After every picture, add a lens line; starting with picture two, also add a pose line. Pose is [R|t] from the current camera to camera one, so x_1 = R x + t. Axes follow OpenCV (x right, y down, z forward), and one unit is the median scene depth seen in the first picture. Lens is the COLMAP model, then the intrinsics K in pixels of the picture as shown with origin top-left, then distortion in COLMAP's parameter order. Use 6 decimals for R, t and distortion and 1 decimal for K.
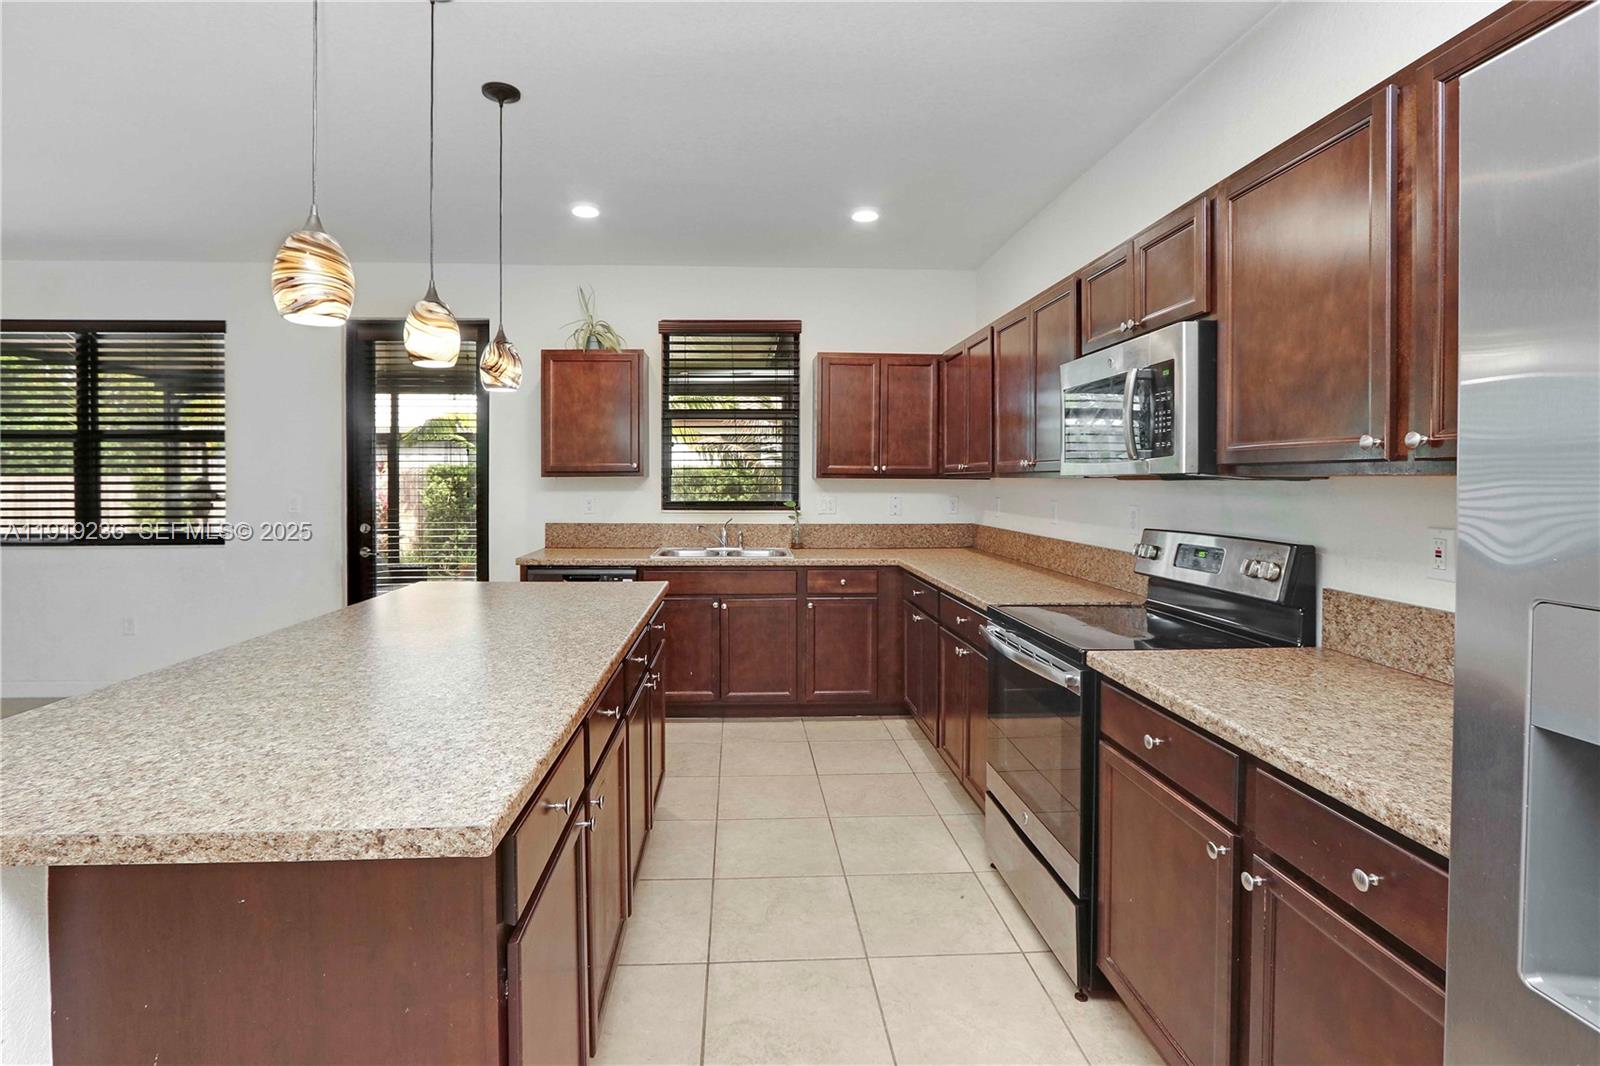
lens RADIAL K [[765.2, 0, 781.4], [0, 765.2, 485.4], [0, 0, 1]] dist [-0.014652, 0.002999]
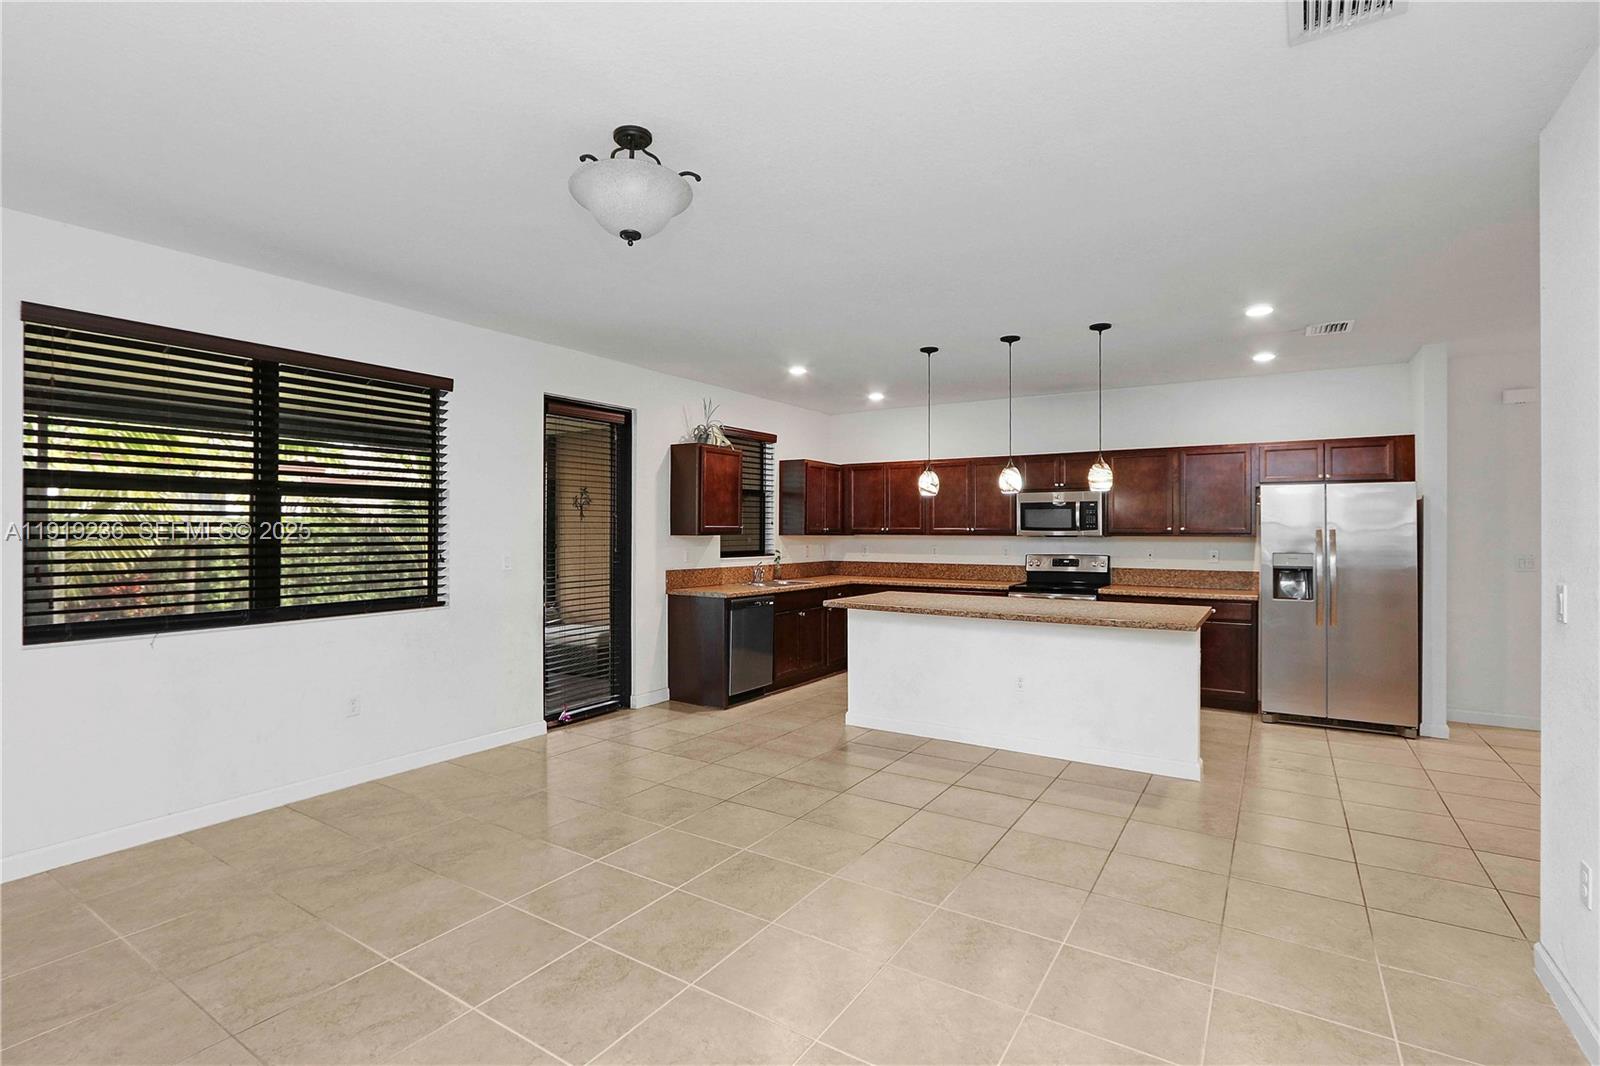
lens RADIAL K [[765.2, 0, 768.2], [0, 765.2, 537.8], [0, 0, 1]] dist [-0.014652, 0.002999]
pose [[0.602245, -0.007384, 0.798277, -1.267515], [0.005185, 0.999972, 0.005338, -0.012727], [-0.798294, 0.000924, 0.602267, 0.069363]]
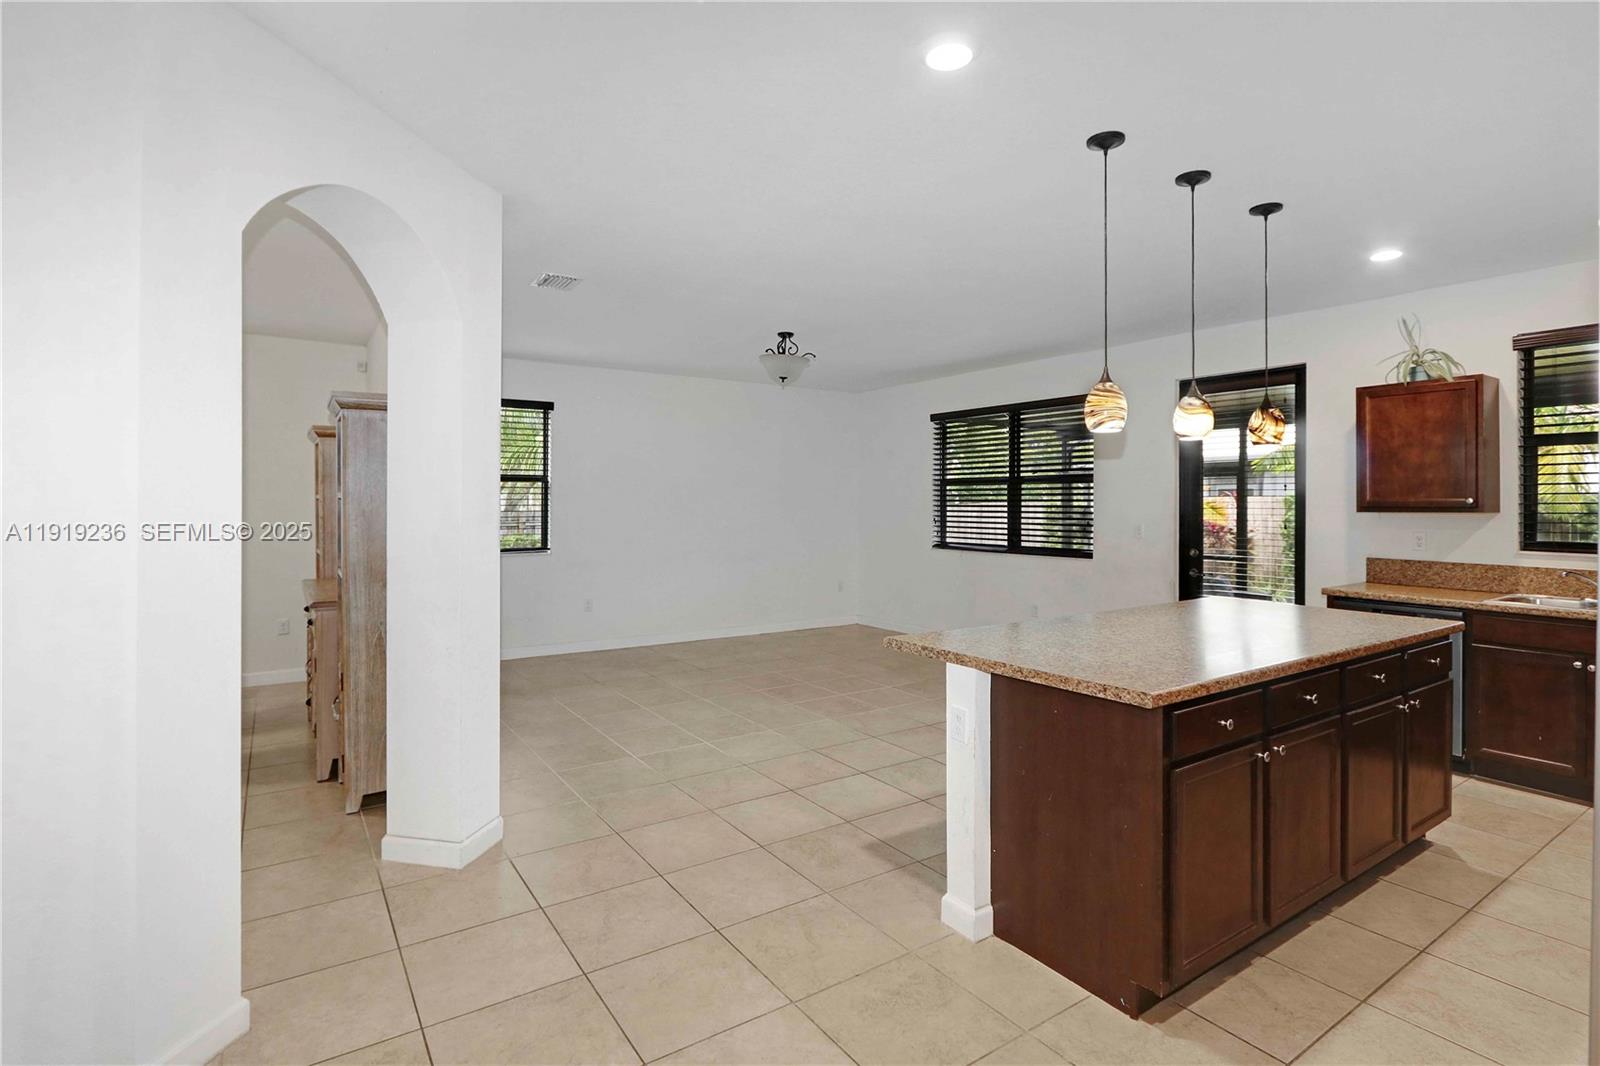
lens RADIAL K [[765.2, 0, 784.8], [0, 765.2, 493.9], [0, 0, 1]] dist [-0.014652, 0.002999]
pose [[0.507022, -0.007446, -0.861901, 0.166750], [-0.012284, 0.999799, -0.015864, -0.008863], [0.861845, 0.018631, 0.506829, -0.169246]]
